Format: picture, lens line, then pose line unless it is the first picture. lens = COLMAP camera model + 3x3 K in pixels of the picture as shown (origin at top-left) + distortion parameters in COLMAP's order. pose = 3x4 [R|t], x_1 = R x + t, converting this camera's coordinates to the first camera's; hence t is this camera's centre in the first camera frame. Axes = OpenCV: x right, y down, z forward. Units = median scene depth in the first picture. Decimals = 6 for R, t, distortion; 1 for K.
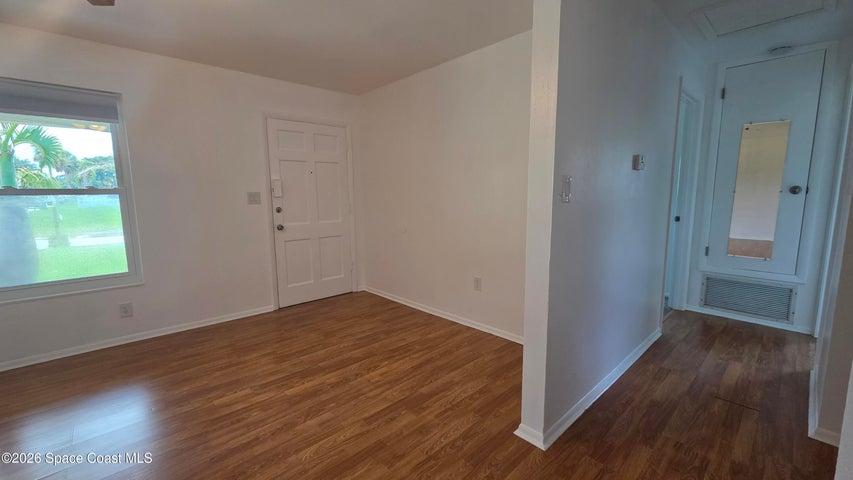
lens RADIAL K [[350.1, 0, 427.2], [0, 350.1, 241.0], [0, 0, 1]] dist [-0.006174, 0.000356]
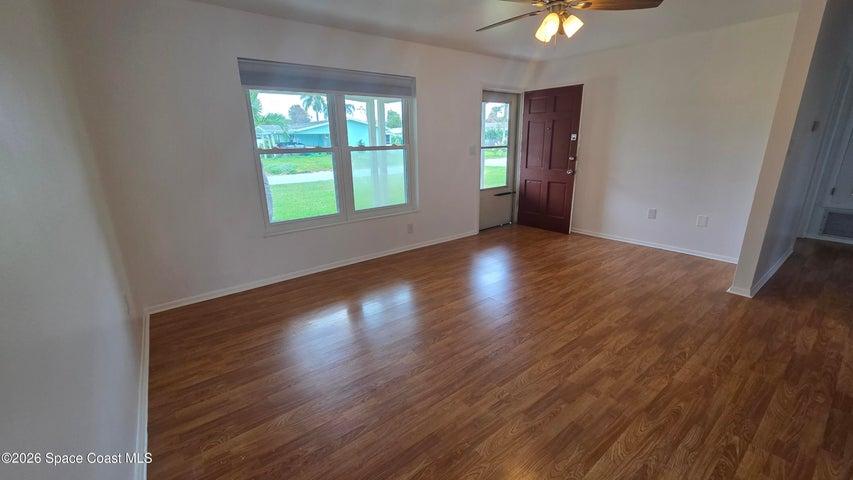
lens RADIAL K [[350.1, 0, 426.9], [0, 350.1, 237.6], [0, 0, 1]] dist [-0.006174, 0.000356]
pose [[0.995703, 0.015478, -0.091303, -0.691894], [-0.003364, 0.991328, 0.131367, 0.043918], [0.092545, -0.130495, 0.987120, -0.512267]]
